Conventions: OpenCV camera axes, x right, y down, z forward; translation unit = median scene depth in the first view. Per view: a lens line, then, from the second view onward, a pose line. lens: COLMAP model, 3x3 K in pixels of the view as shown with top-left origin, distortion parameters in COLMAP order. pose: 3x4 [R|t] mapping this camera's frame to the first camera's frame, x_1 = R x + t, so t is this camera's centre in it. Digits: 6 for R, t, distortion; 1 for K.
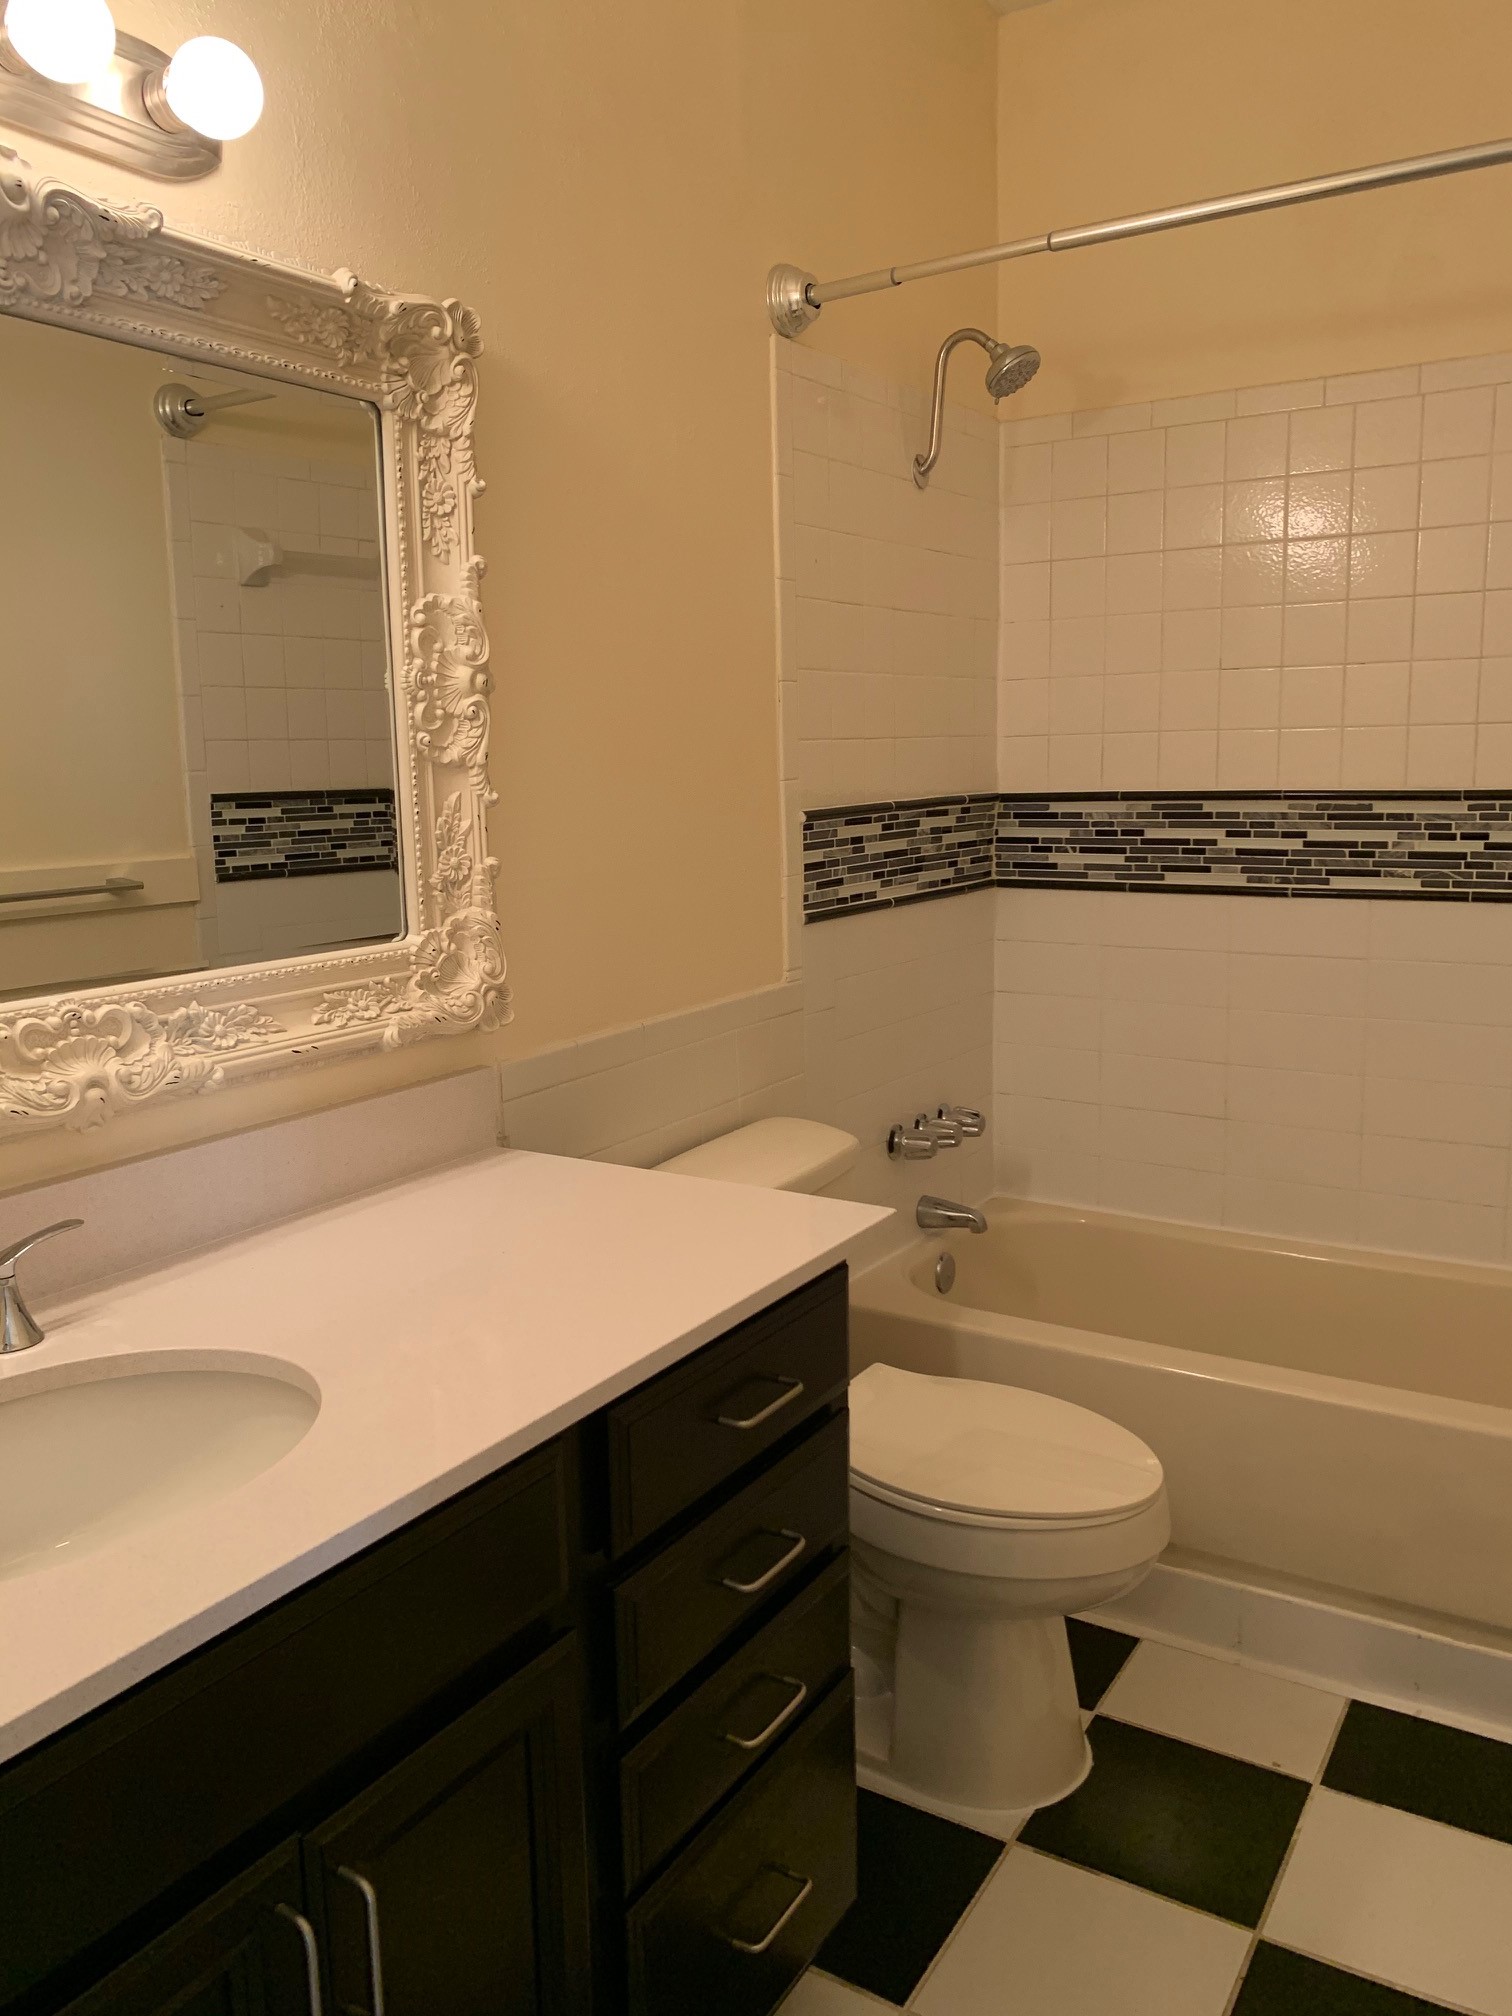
lens RADIAL K [[1553.4, 0, 762.9], [0, 1553.4, 1023.3], [0, 0, 1]] dist [0.030630, -0.030056]
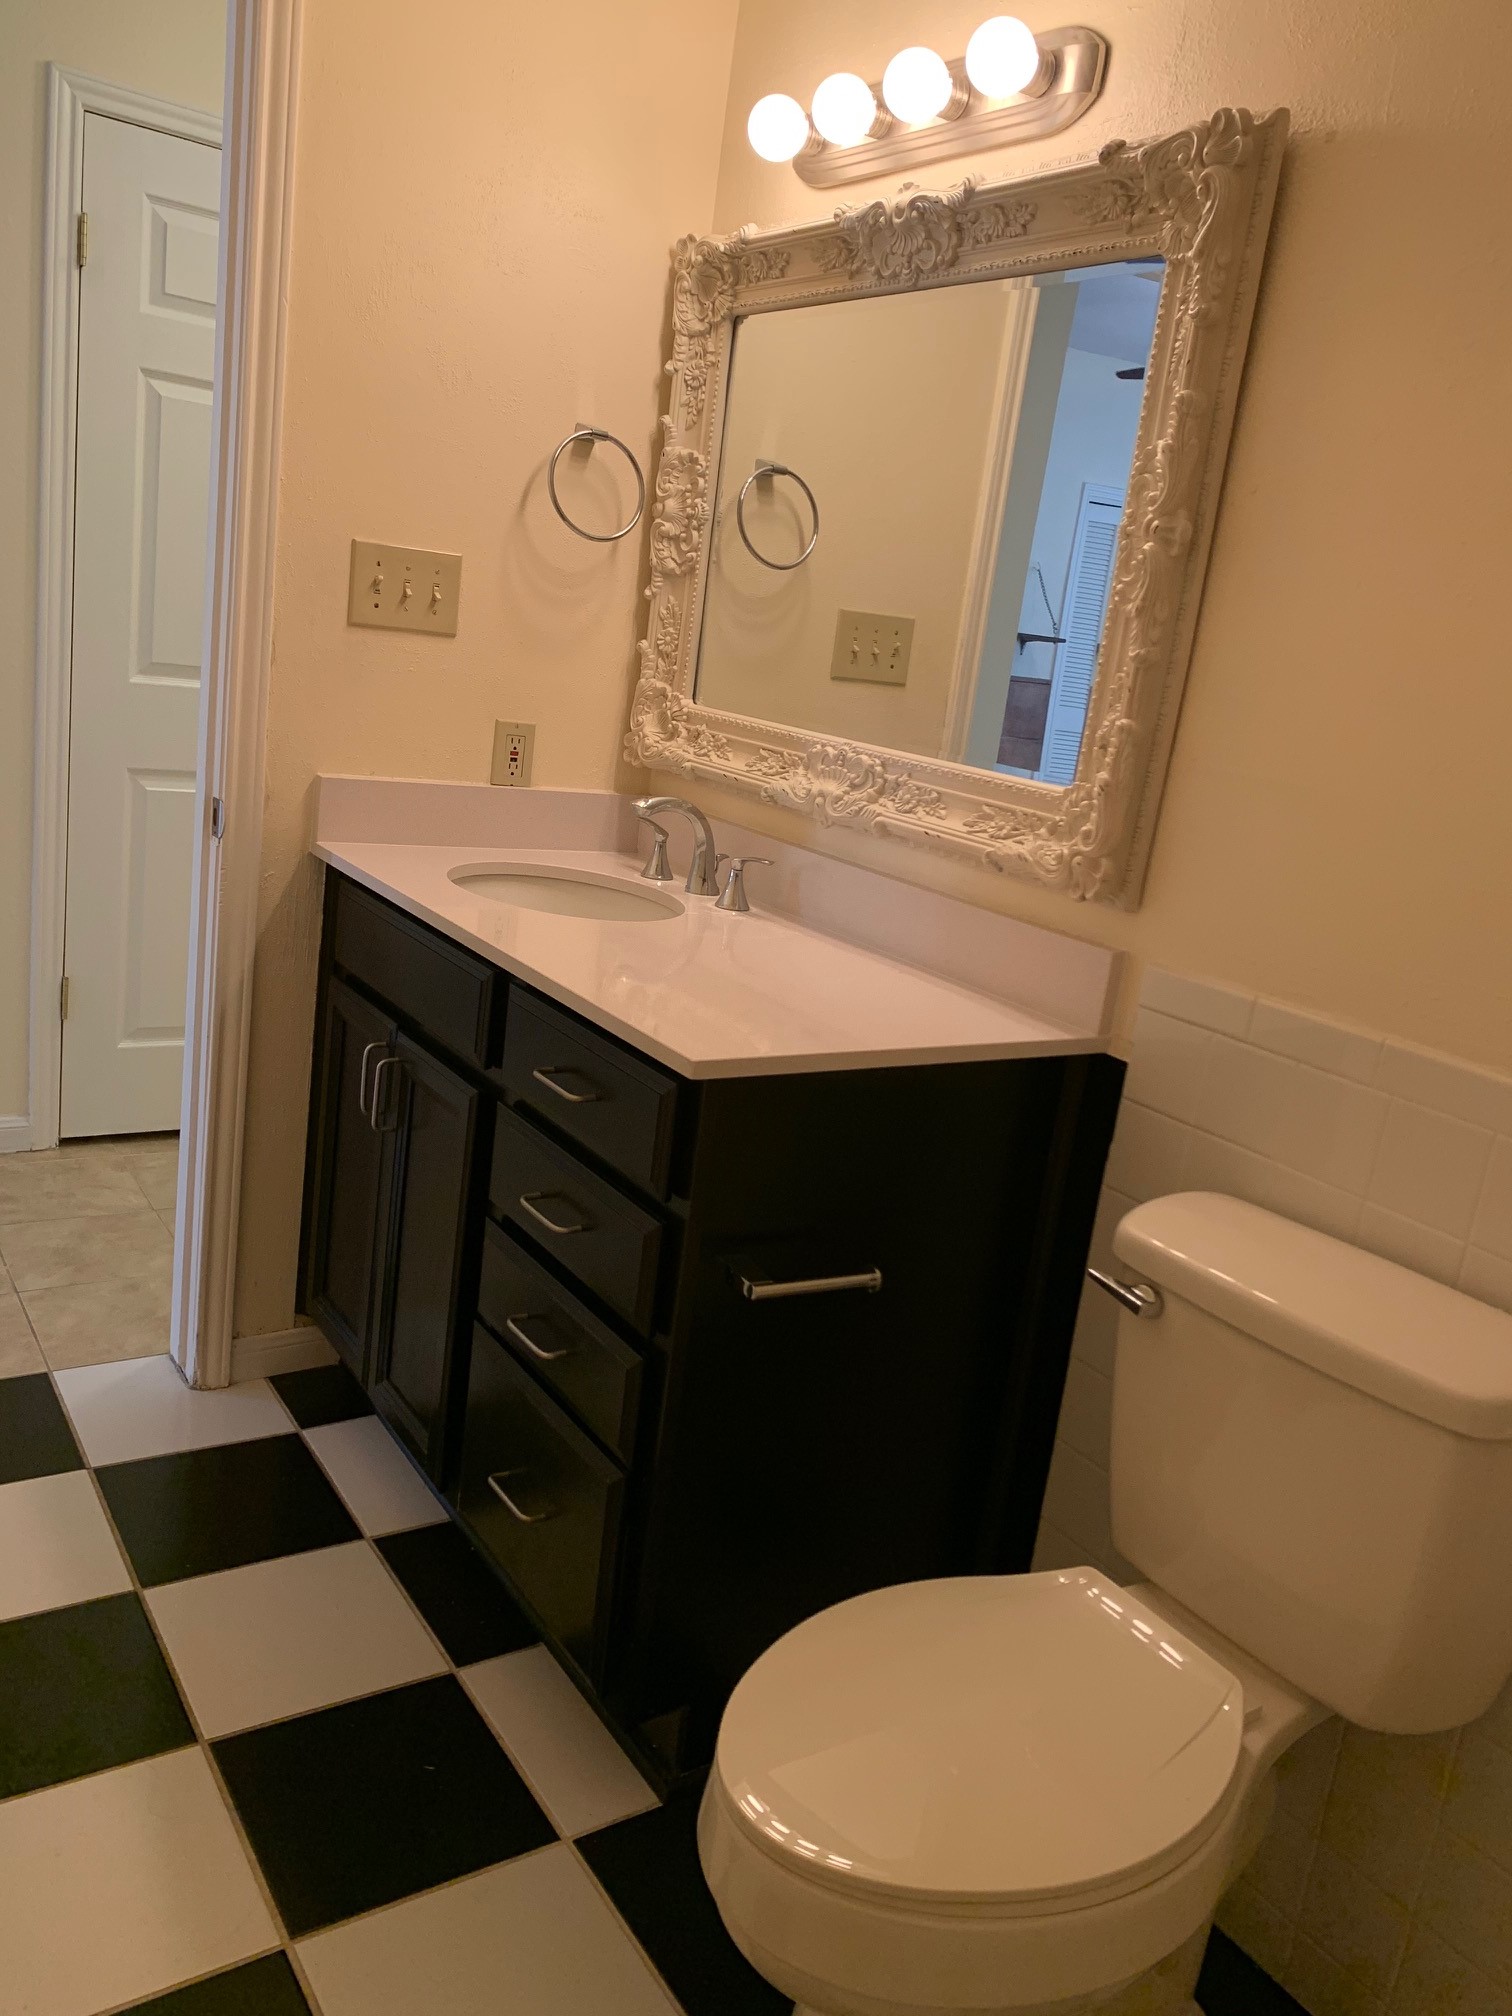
lens RADIAL K [[1553.4, 0, 763.0], [0, 1553.4, 992.3], [0, 0, 1]] dist [0.030630, -0.030056]
pose [[-0.430213, 0.182497, -0.884088, 0.915555], [-0.261407, 0.912207, 0.315507, -0.233357], [0.864050, 0.366842, -0.344737, 1.421869]]
